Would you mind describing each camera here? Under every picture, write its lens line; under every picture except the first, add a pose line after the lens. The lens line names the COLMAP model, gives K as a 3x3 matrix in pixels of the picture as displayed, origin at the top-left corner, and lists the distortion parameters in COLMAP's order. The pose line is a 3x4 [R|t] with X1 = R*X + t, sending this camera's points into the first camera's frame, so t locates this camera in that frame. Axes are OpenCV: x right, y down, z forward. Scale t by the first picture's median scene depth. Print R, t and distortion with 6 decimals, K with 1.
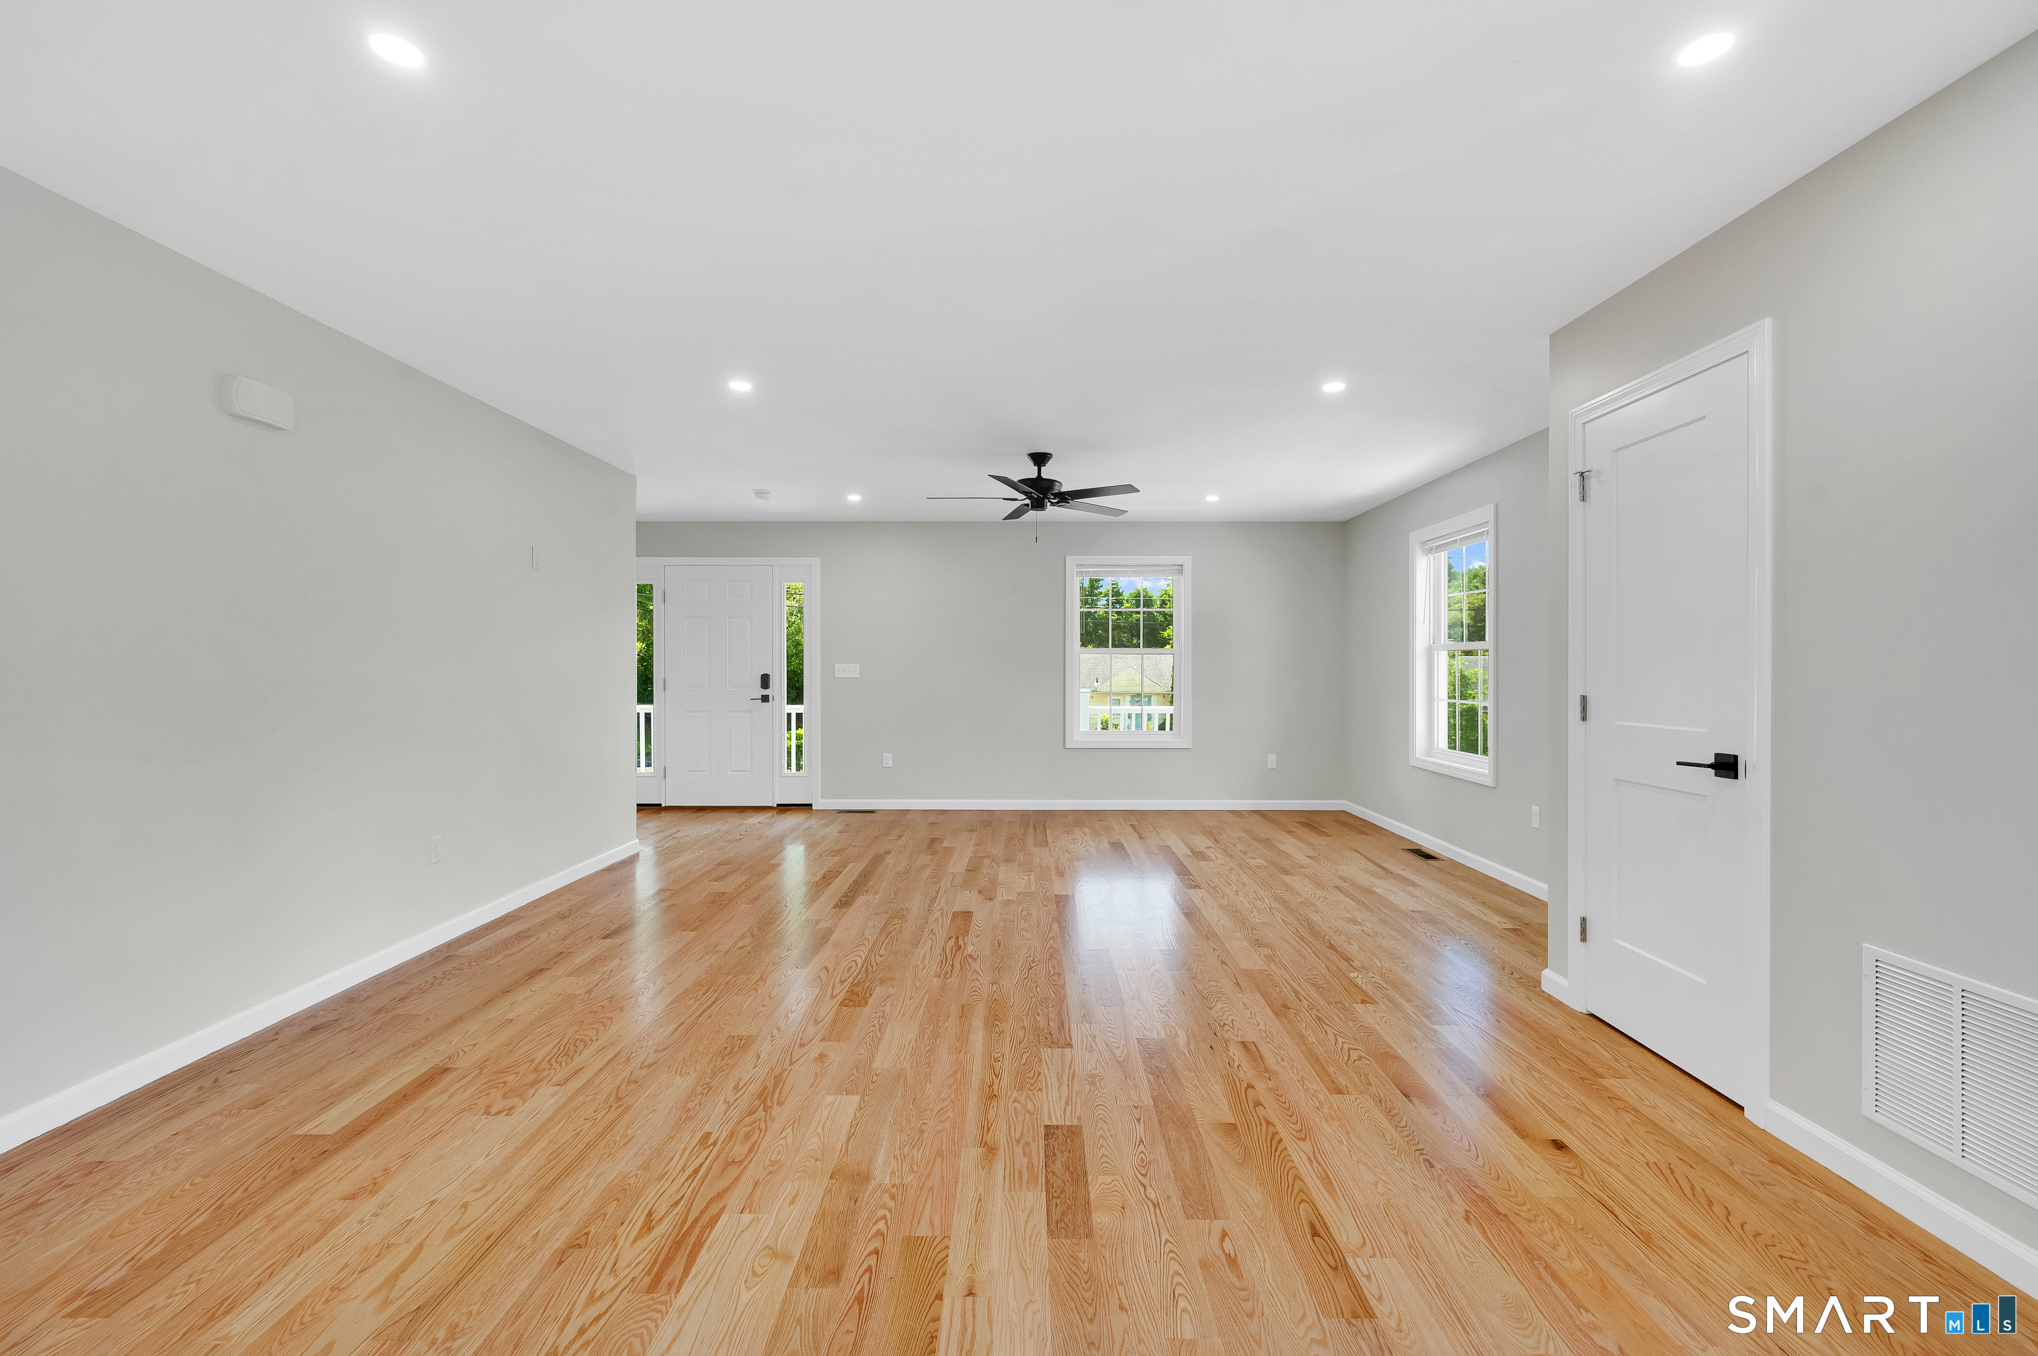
lens RADIAL K [[844.6, 0, 1016.4], [0, 844.6, 675.7], [0, 0, 1]] dist [0.000709, 0.000209]
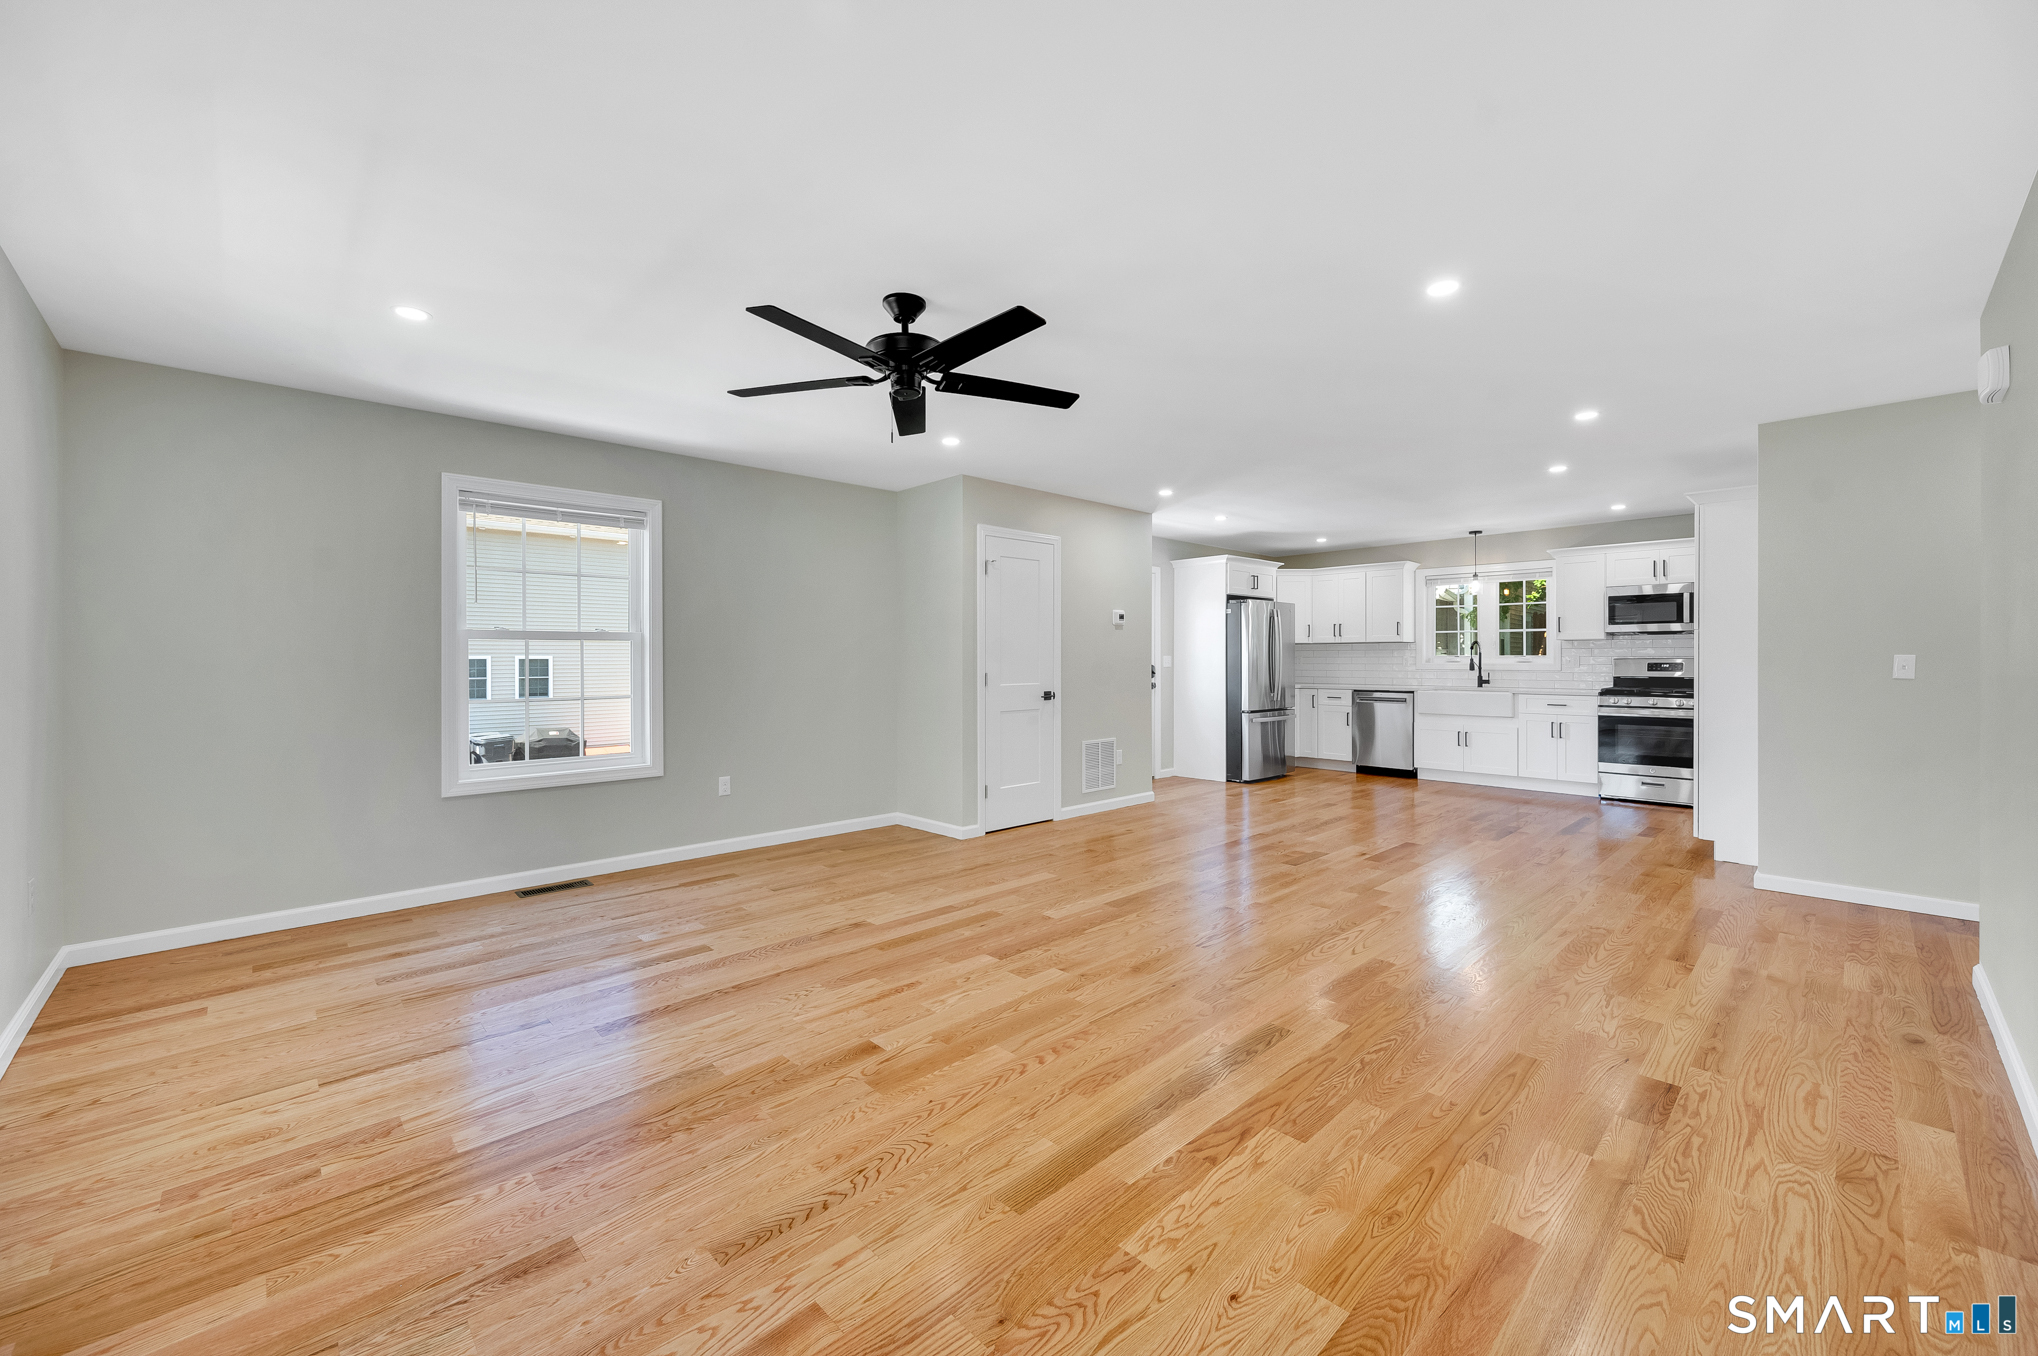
lens RADIAL K [[814.3, 0, 1029.8], [0, 814.3, 661.5], [0, 0, 1]] dist [-0.000160, -0.000059]
pose [[-0.709432, -0.002366, 0.704770, -0.826102], [0.008635, 0.999890, 0.012050, -0.029537], [-0.704721, 0.014634, -0.709333, 2.535464]]
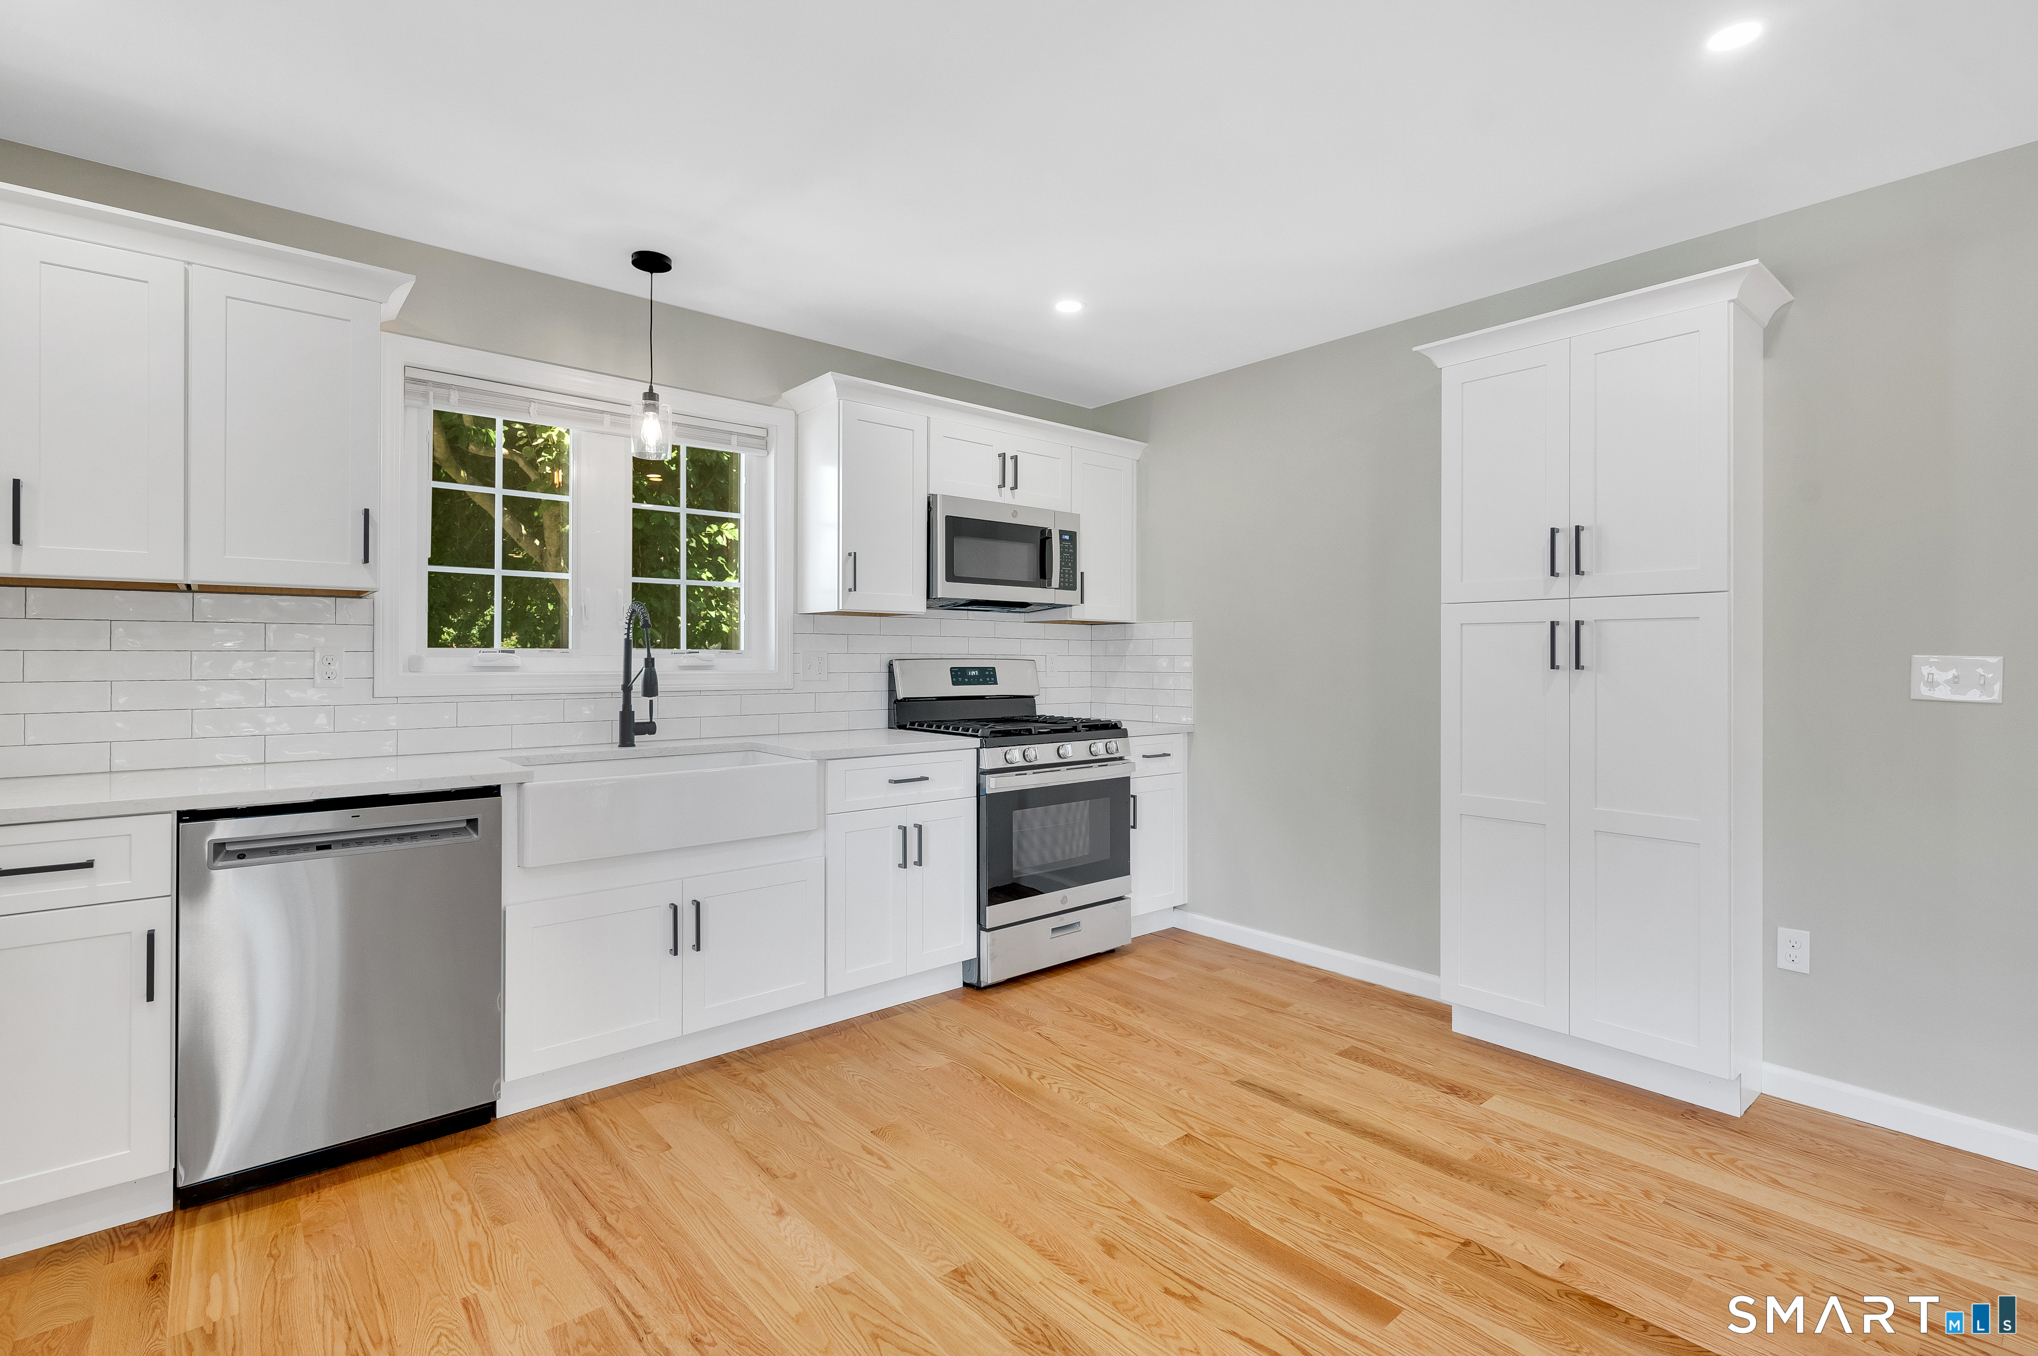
lens RADIAL K [[948.2, 0, 1036.4], [0, 948.2, 654.5], [0, 0, 1]] dist [0.001753, 0.000275]
pose [[-0.744796, -0.004320, -0.667278, 0.545150], [-0.009715, 0.999943, 0.004370, -0.003090], [0.667221, 0.009737, -0.744796, 0.350170]]
